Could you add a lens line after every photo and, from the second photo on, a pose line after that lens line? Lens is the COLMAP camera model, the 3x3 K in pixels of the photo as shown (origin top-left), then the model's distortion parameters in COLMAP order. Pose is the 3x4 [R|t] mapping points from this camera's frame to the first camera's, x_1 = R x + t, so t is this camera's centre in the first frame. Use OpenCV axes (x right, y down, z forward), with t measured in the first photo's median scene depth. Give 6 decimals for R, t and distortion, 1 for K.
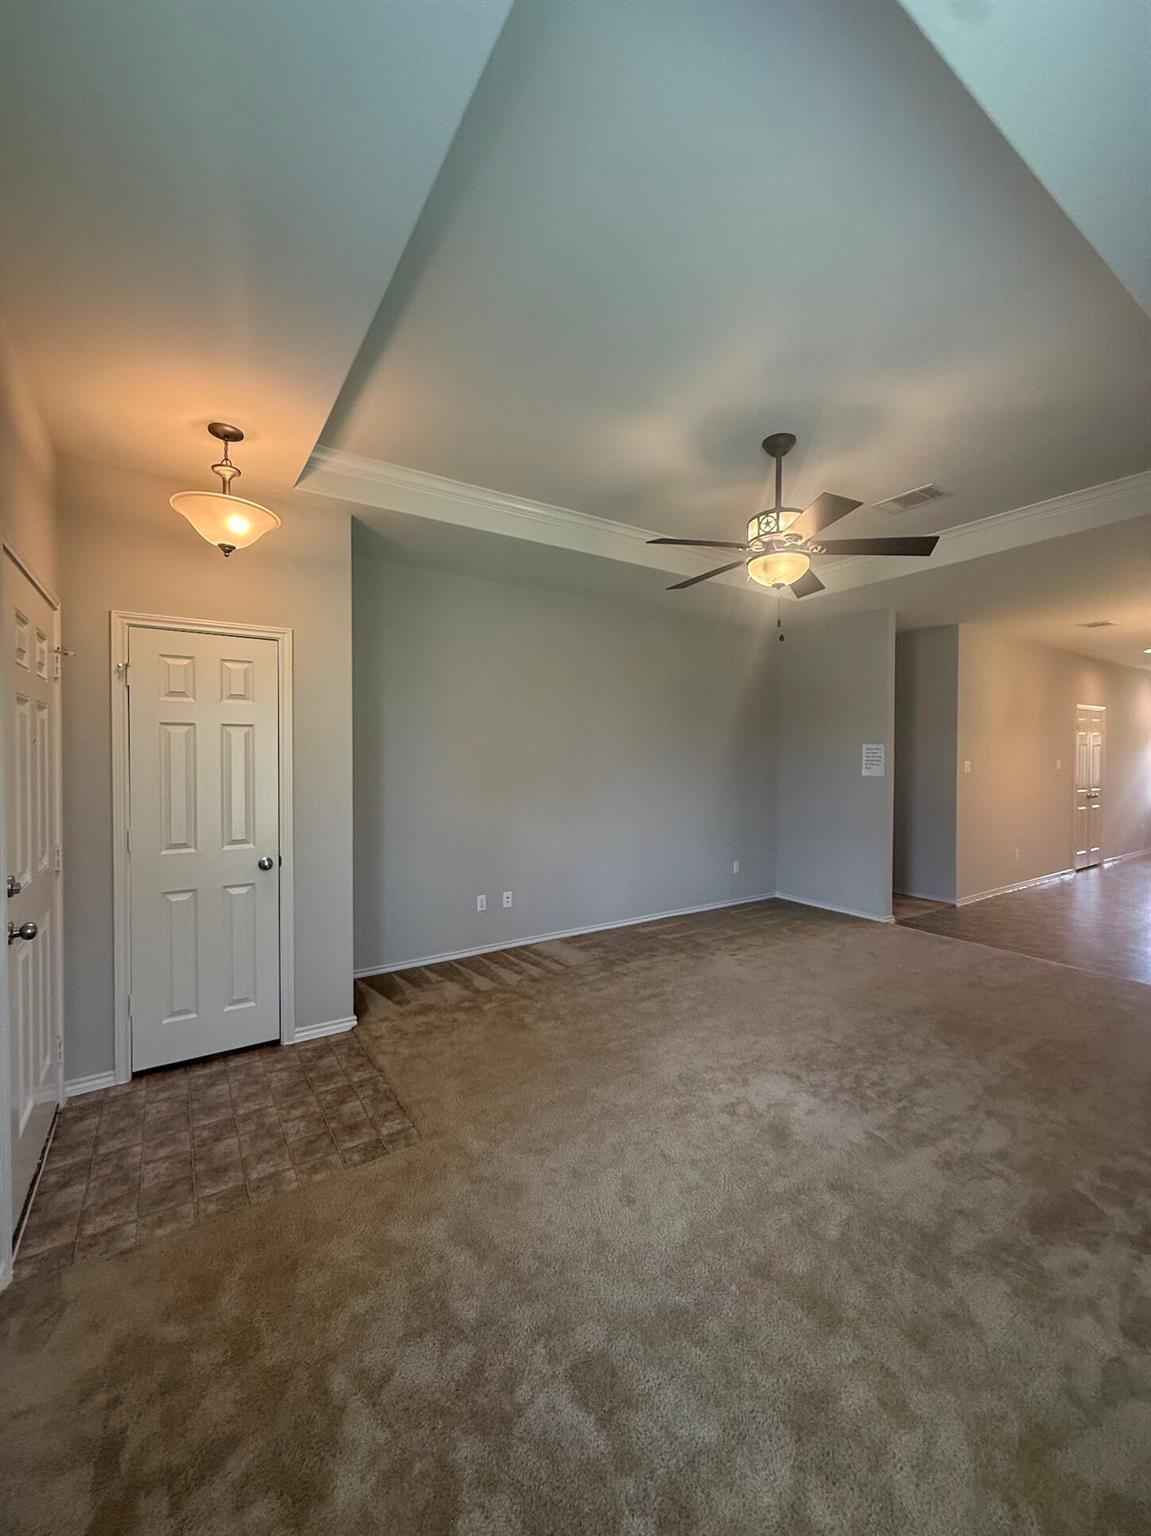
lens RADIAL K [[609.3, 0, 568.7], [0, 609.3, 765.2], [0, 0, 1]] dist [0.000654, -0.000598]
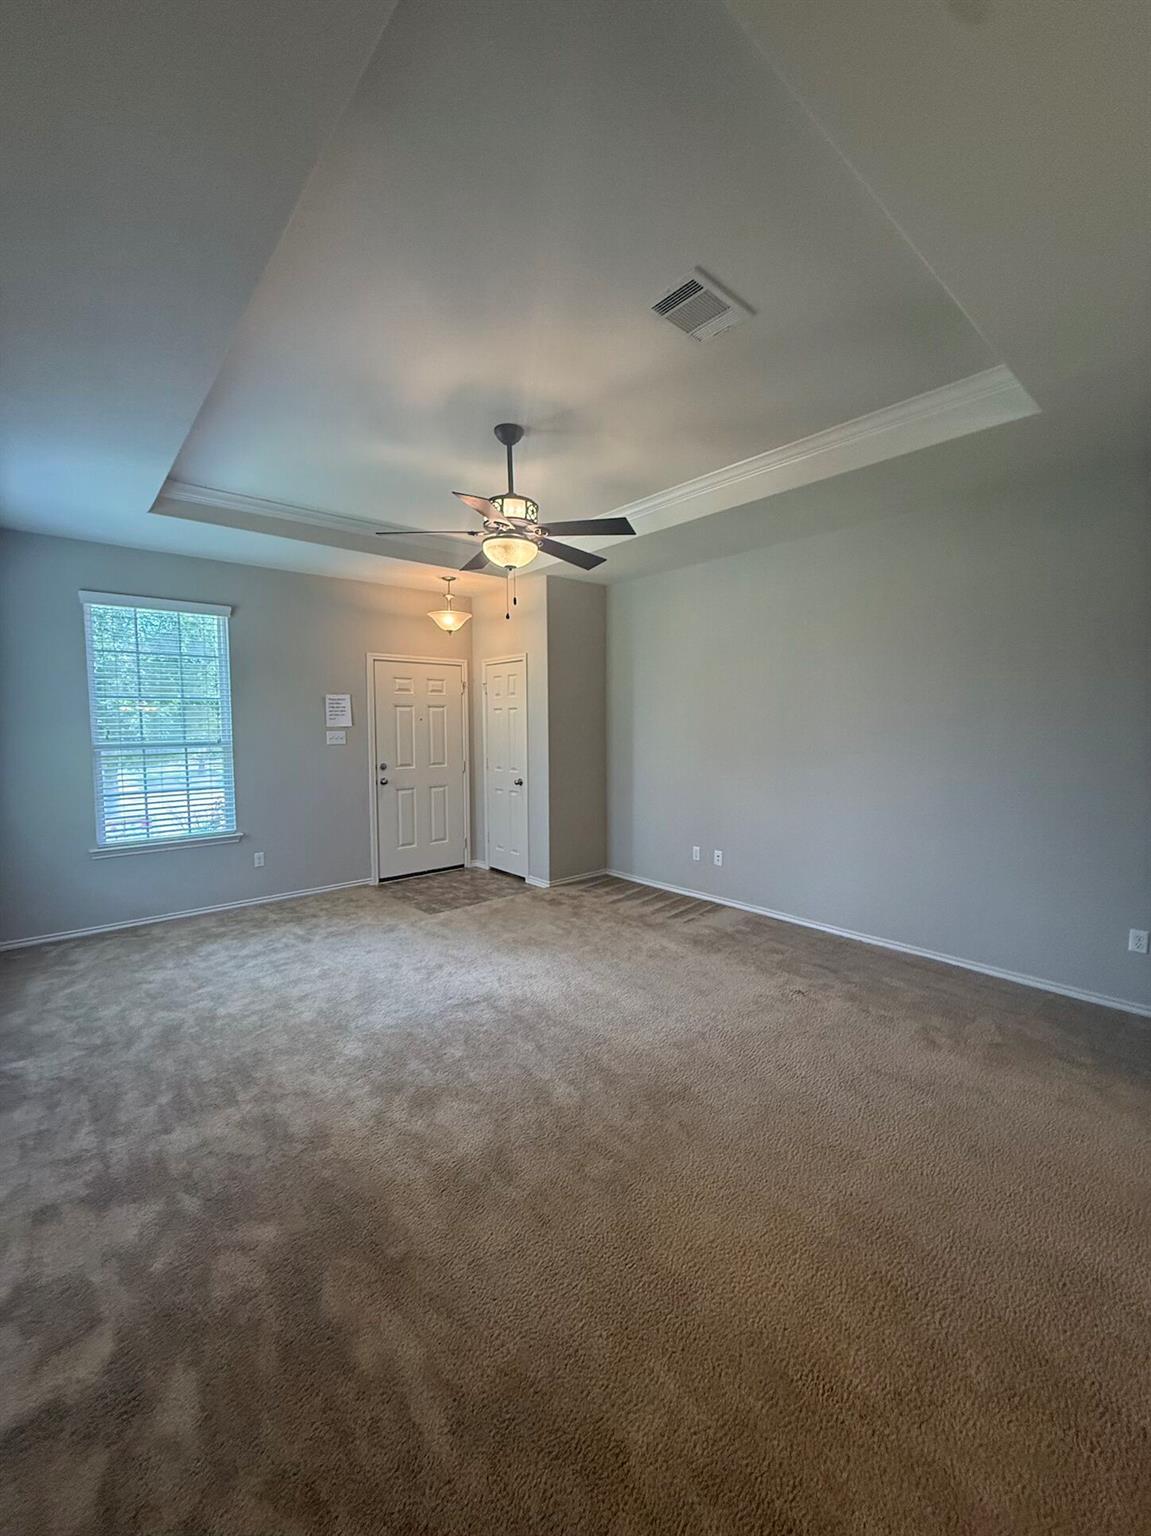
lens RADIAL K [[609.3, 0, 579.2], [0, 609.3, 765.8], [0, 0, 1]] dist [0.000654, -0.000598]
pose [[0.141883, 0.063741, -0.987829, 1.183442], [-0.012610, 0.997960, 0.062583, -0.006065], [0.989803, 0.003577, 0.142397, 0.787089]]
